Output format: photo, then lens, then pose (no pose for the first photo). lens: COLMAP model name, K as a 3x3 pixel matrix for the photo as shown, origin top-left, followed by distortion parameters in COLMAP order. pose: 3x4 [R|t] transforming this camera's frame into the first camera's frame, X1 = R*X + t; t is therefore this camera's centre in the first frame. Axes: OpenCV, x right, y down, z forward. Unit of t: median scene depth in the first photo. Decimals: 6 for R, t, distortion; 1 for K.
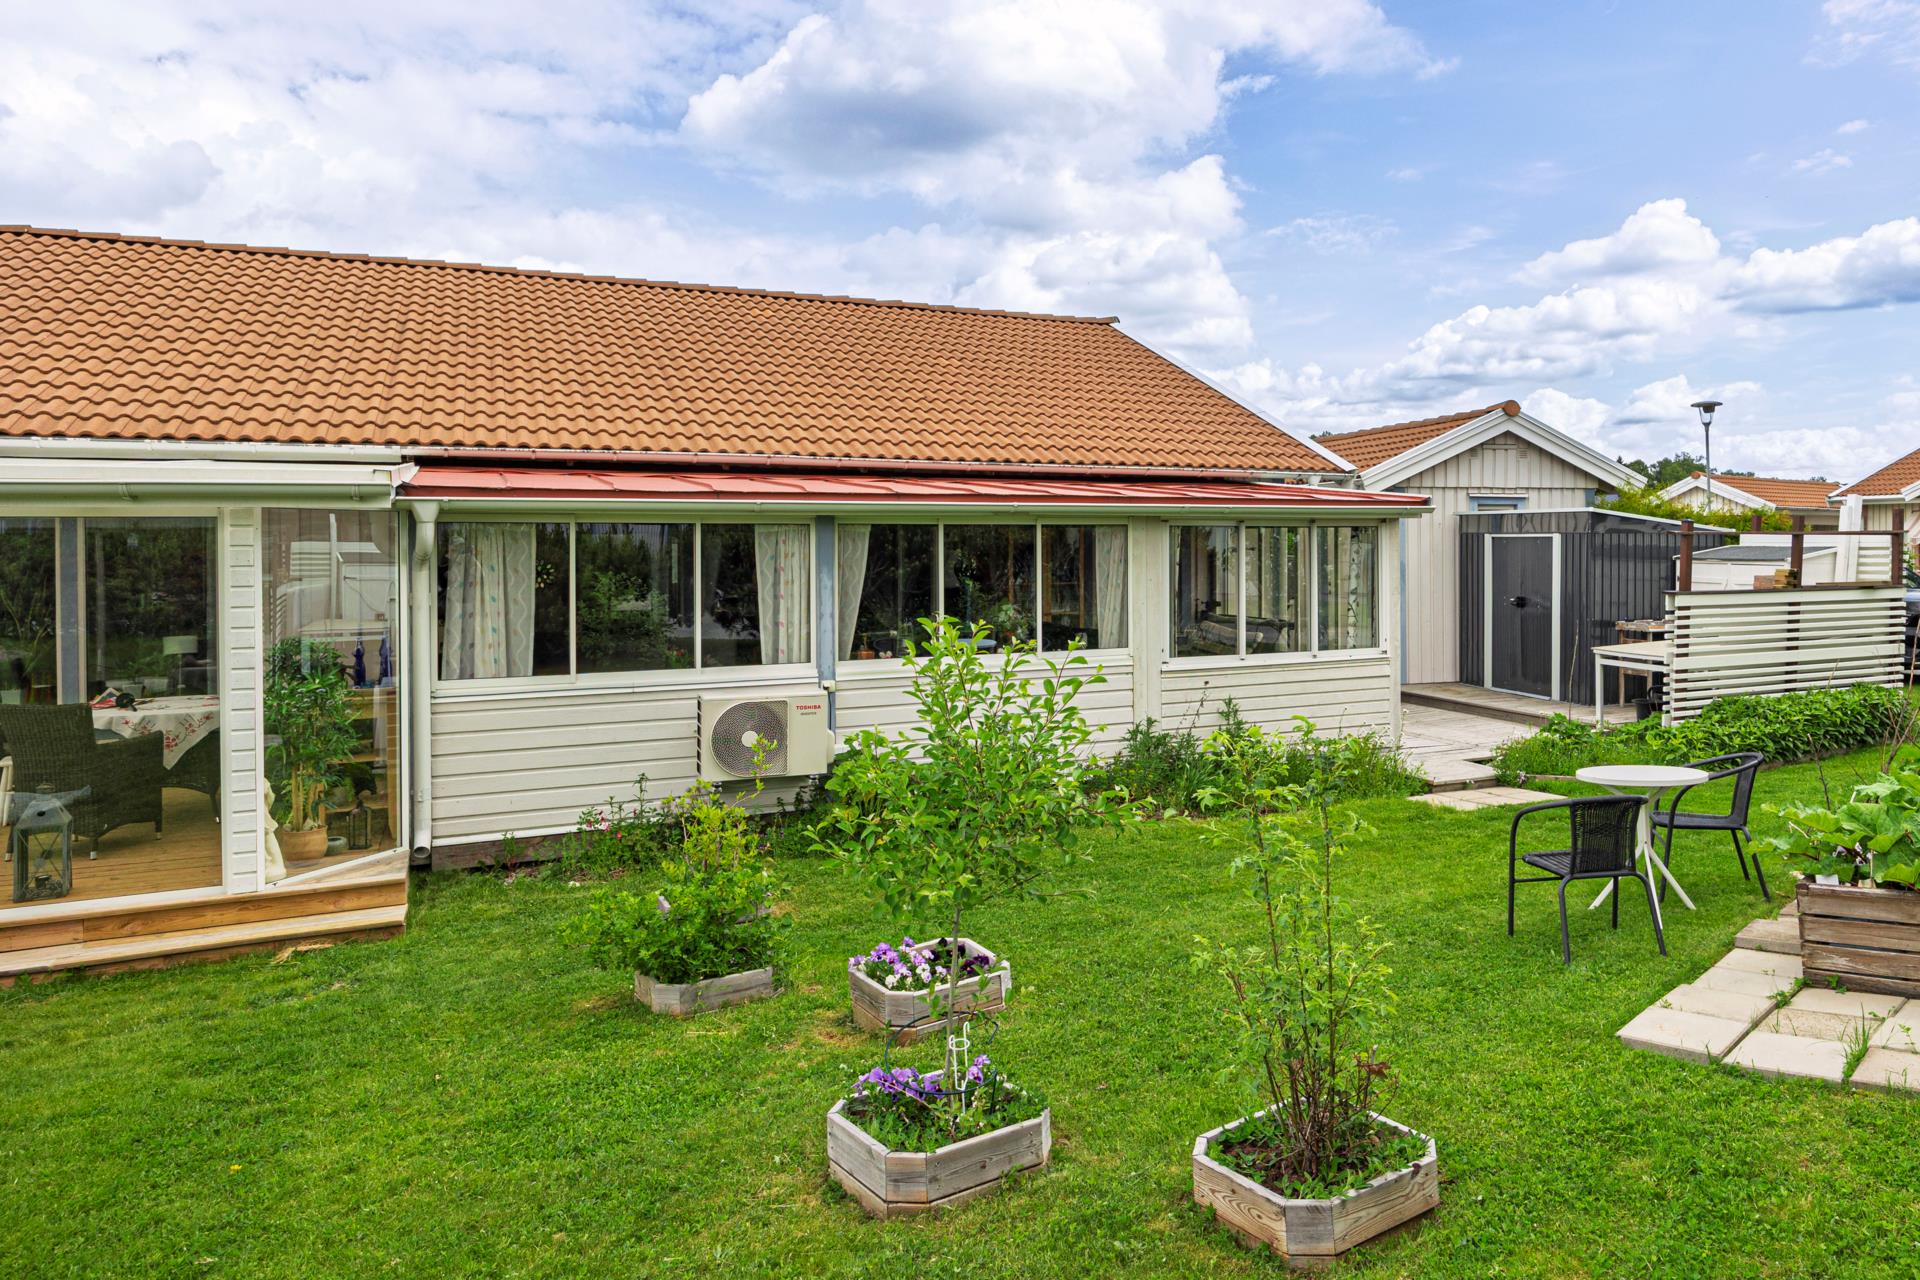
lens RADIAL K [[1014.8, 0, 959.8], [0, 1014.8, 560.7], [0, 0, 1]] dist [0.001687, -0.024679]
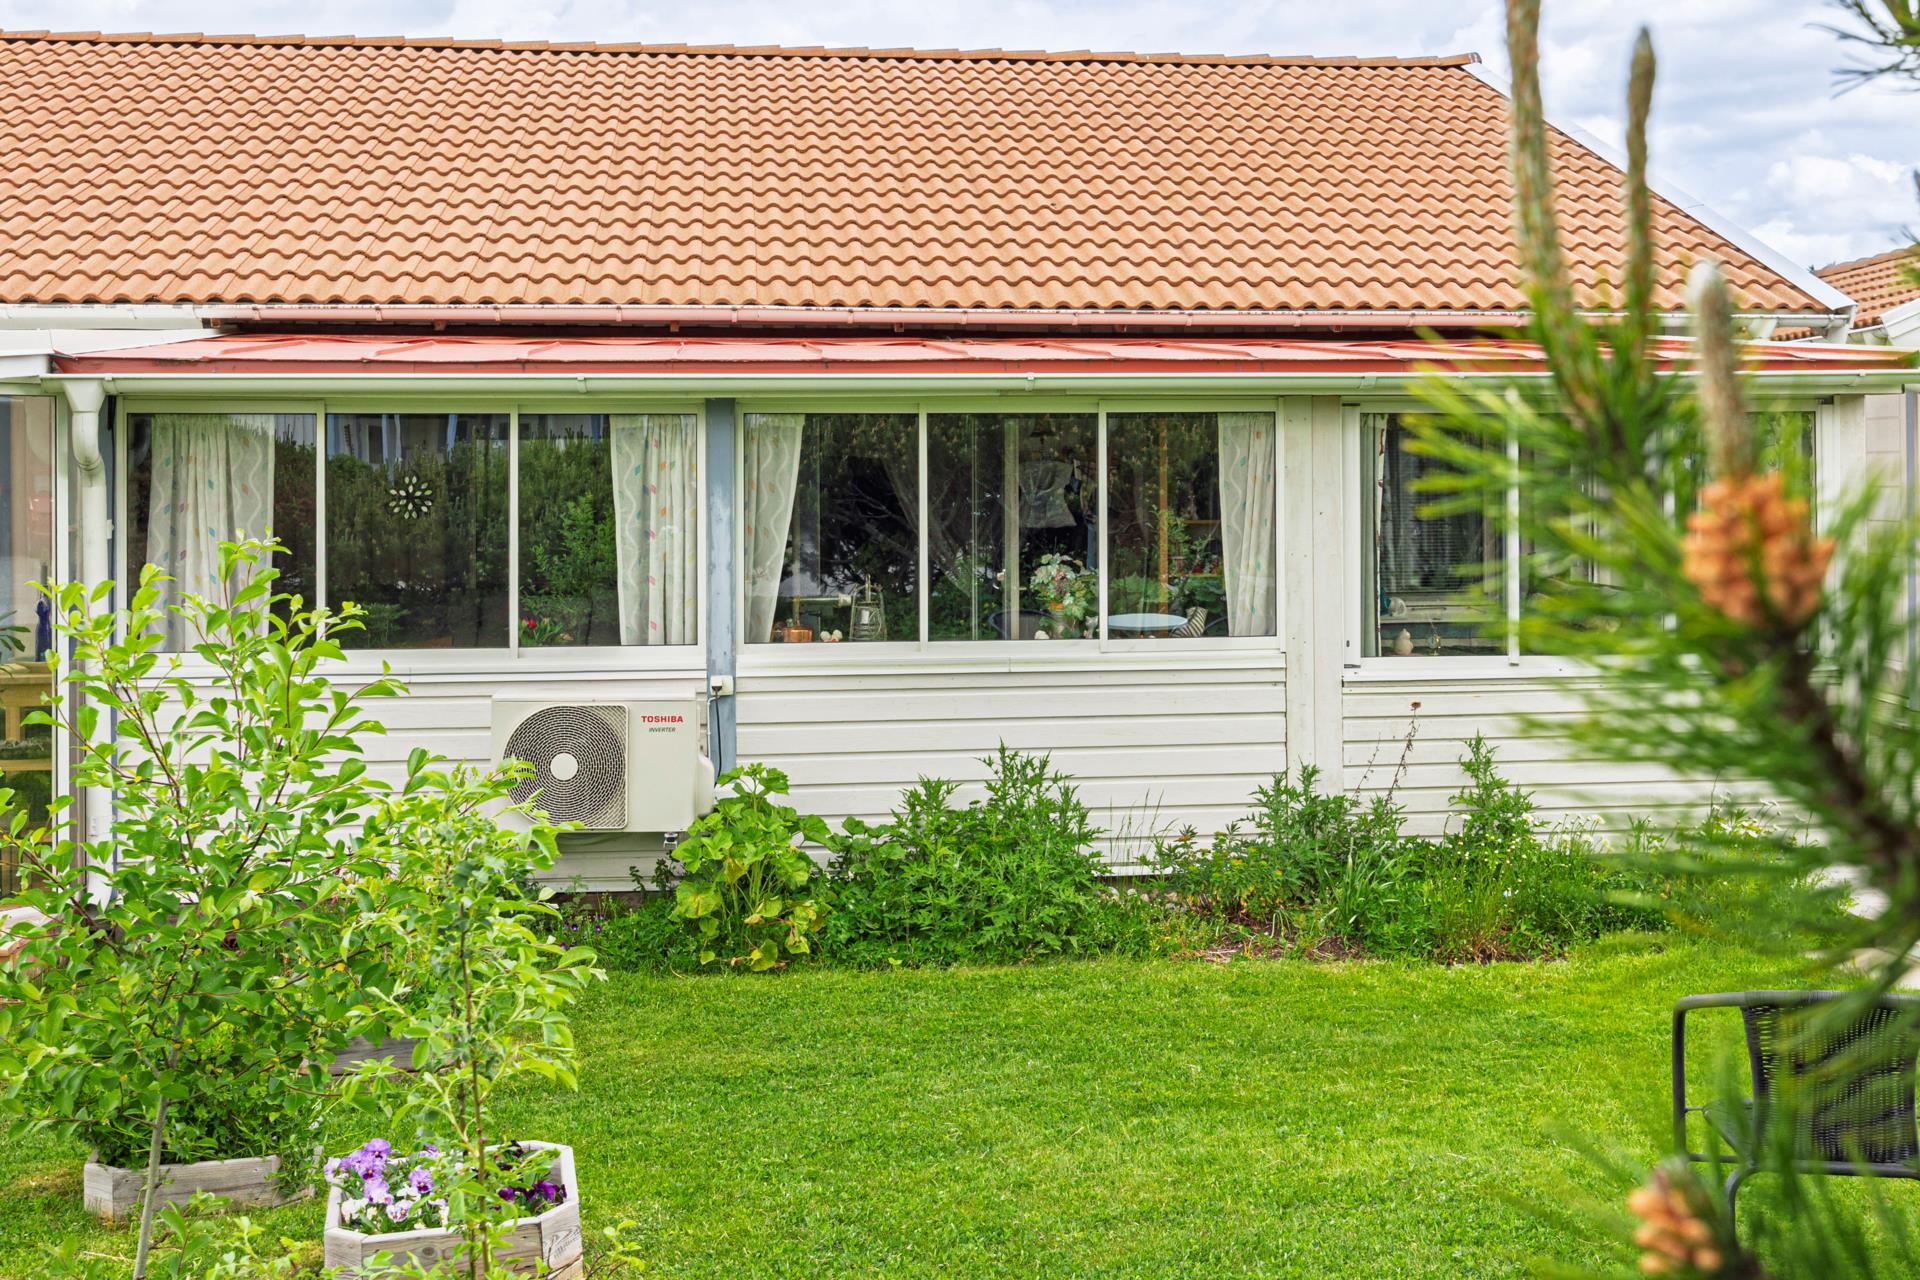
lens RADIAL K [[1629.1, 0, 959.9], [0, 1629.1, 393.1], [0, 0, 1]] dist [-0.030339, 0.006360]
pose [[0.961257, -0.009017, -0.275505, 0.261426], [-0.005264, 0.998682, -0.051052, -0.000642], [0.275602, 0.050524, 0.959943, 0.102307]]
